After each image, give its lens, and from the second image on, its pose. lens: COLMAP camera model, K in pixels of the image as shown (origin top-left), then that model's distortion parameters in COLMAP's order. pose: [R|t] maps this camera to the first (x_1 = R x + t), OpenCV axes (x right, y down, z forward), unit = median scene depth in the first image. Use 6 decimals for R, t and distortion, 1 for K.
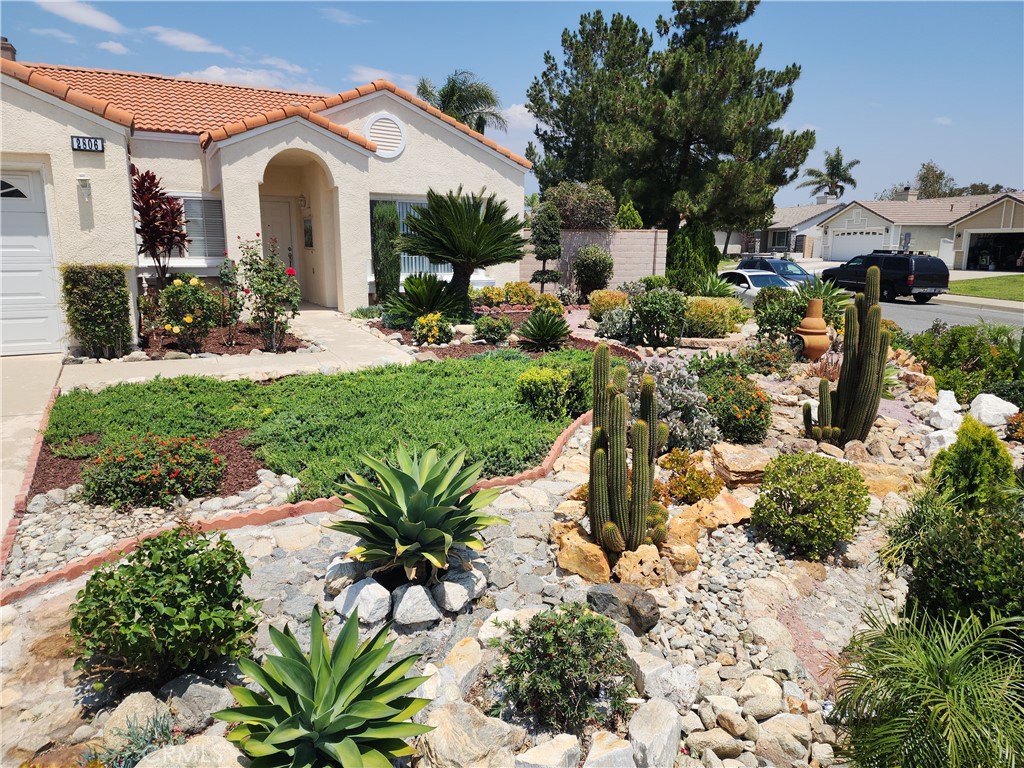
lens RADIAL K [[691.3, 0, 512.0], [0, 691.3, 384.0], [0, 0, 1]] dist [0.073276, -0.063852]
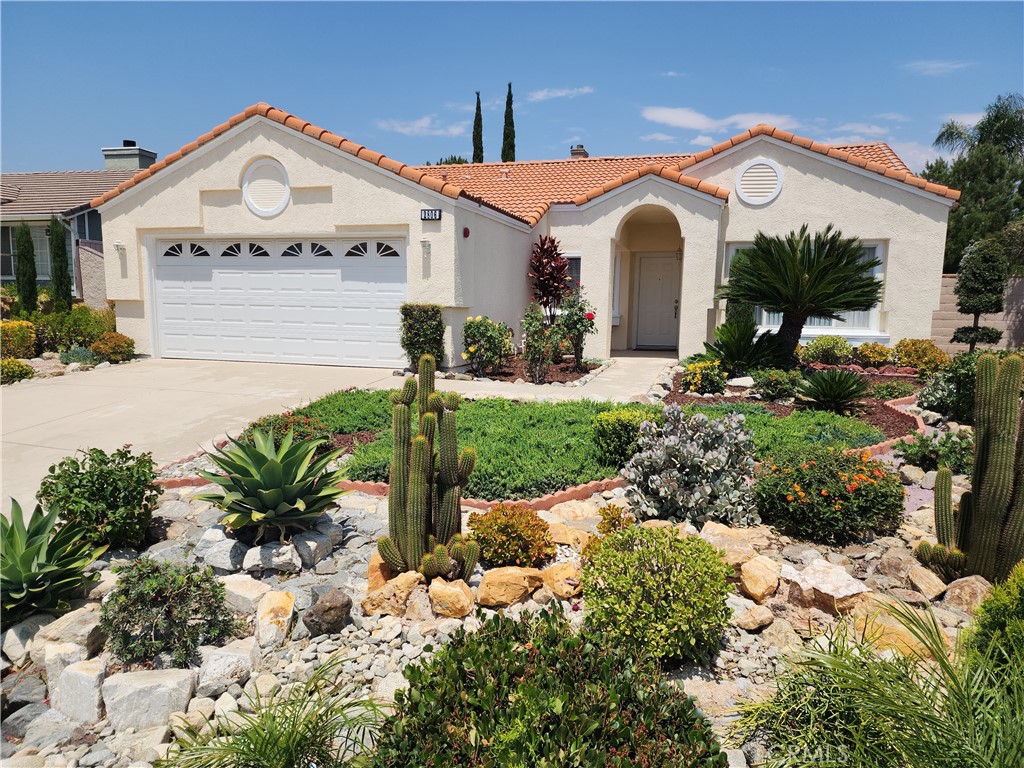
lens RADIAL K [[691.3, 0, 512.0], [0, 691.3, 384.0], [0, 0, 1]] dist [0.073276, -0.063852]
pose [[0.712233, 0.083454, -0.696964, 0.305178], [-0.148774, 0.988297, -0.033695, -0.001094], [0.685996, 0.127689, 0.716314, 0.137957]]
